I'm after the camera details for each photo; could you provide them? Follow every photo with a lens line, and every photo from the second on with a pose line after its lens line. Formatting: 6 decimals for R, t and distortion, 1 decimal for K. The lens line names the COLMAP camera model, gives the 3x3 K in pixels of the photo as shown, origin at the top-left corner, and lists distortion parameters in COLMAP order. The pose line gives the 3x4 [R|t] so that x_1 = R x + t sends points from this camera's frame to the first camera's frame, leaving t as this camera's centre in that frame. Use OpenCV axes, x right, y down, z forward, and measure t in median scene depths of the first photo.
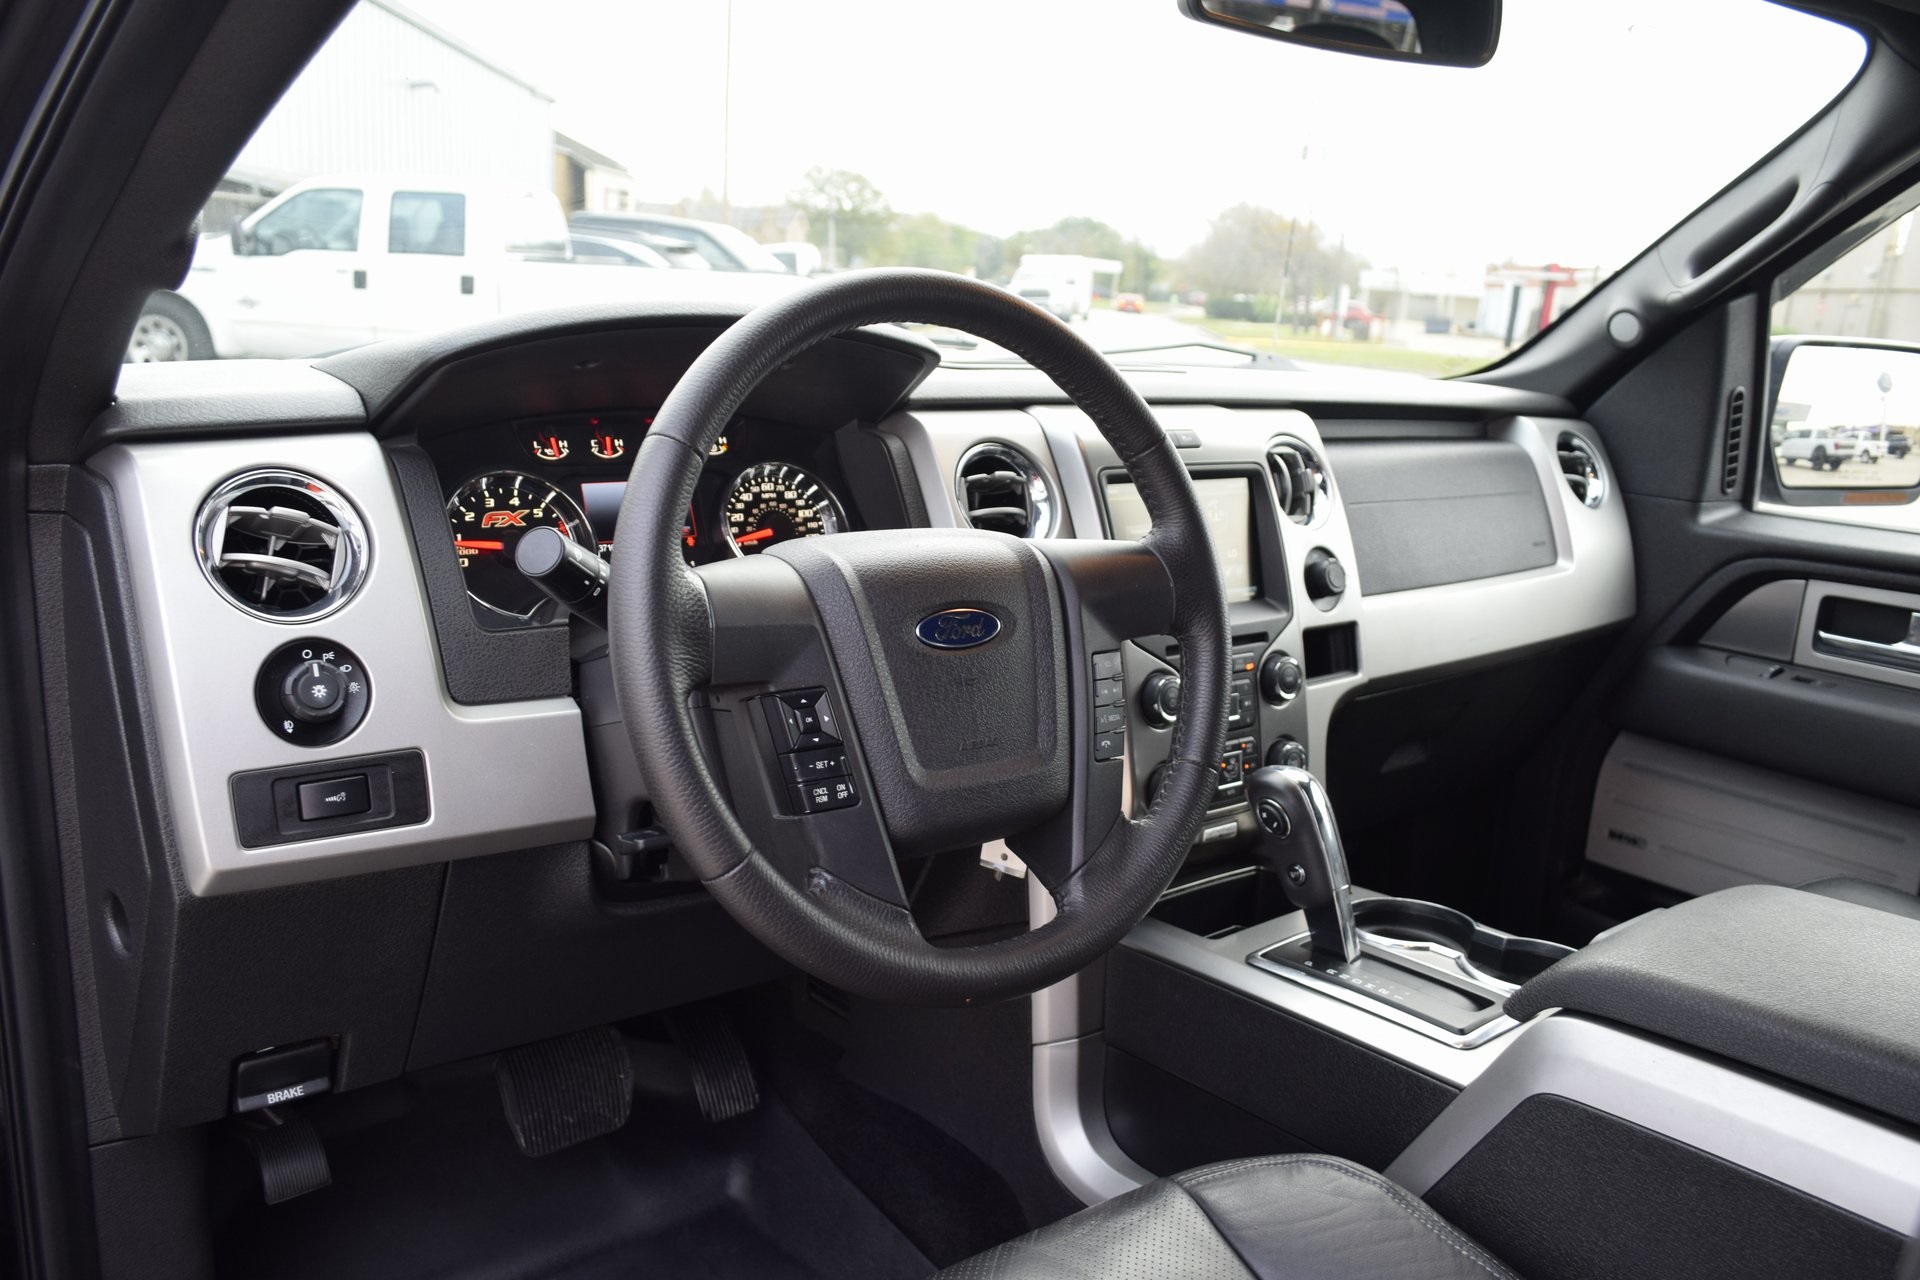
lens RADIAL K [[1468.5, 0, 960.0], [0, 1468.5, 640.0], [0, 0, 1]] dist [-0.009639, 0.004127]
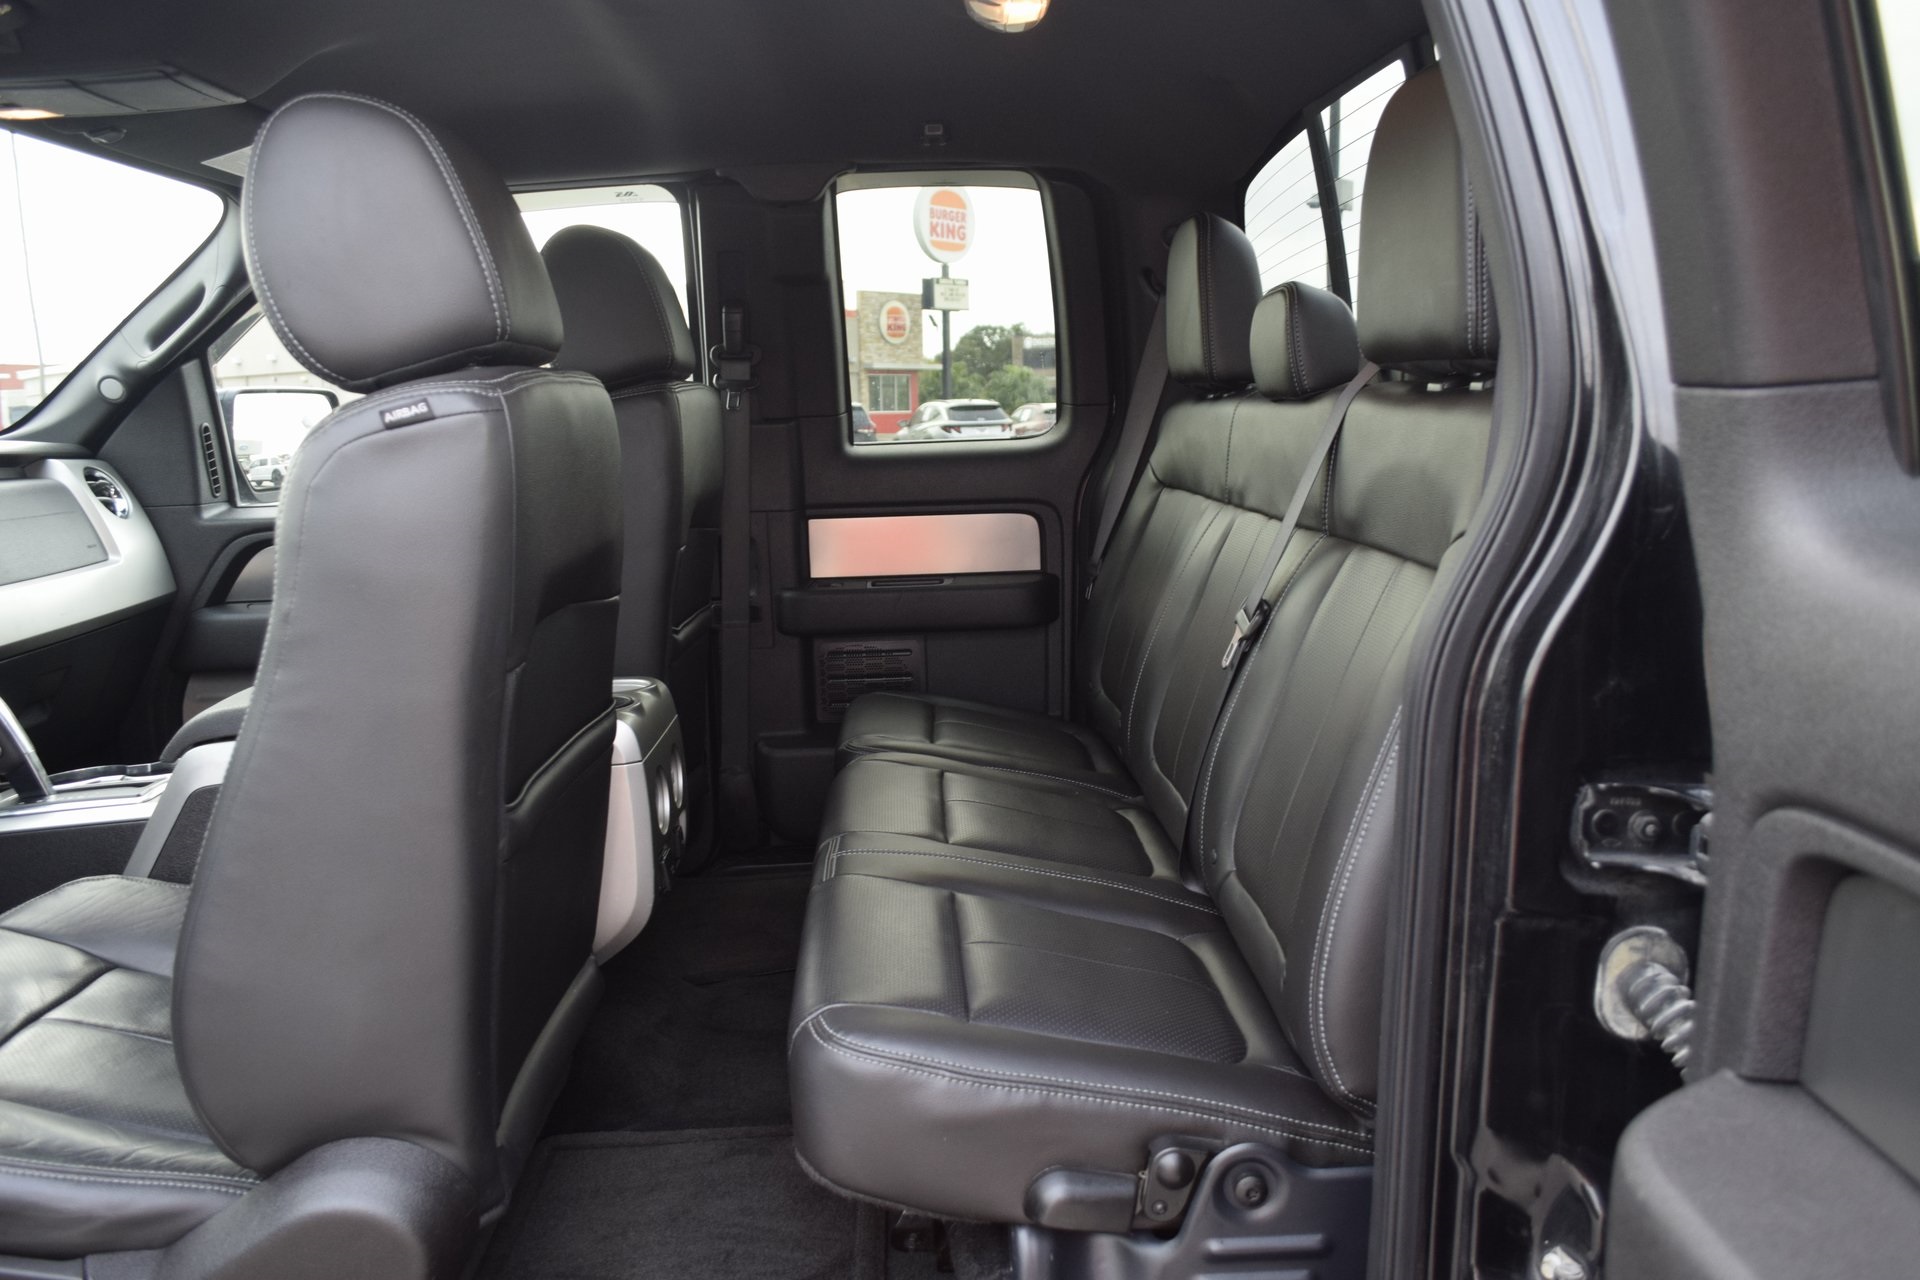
lens RADIAL K [[1468.5, 0, 960.0], [0, 1468.5, 640.0], [0, 0, 1]] dist [-0.009639, 0.004127]
pose [[0.576840, -0.197556, 0.792608, -0.228170], [0.245016, 0.967481, 0.062826, 0.126312], [-0.779245, 0.157961, 0.606486, -0.428312]]
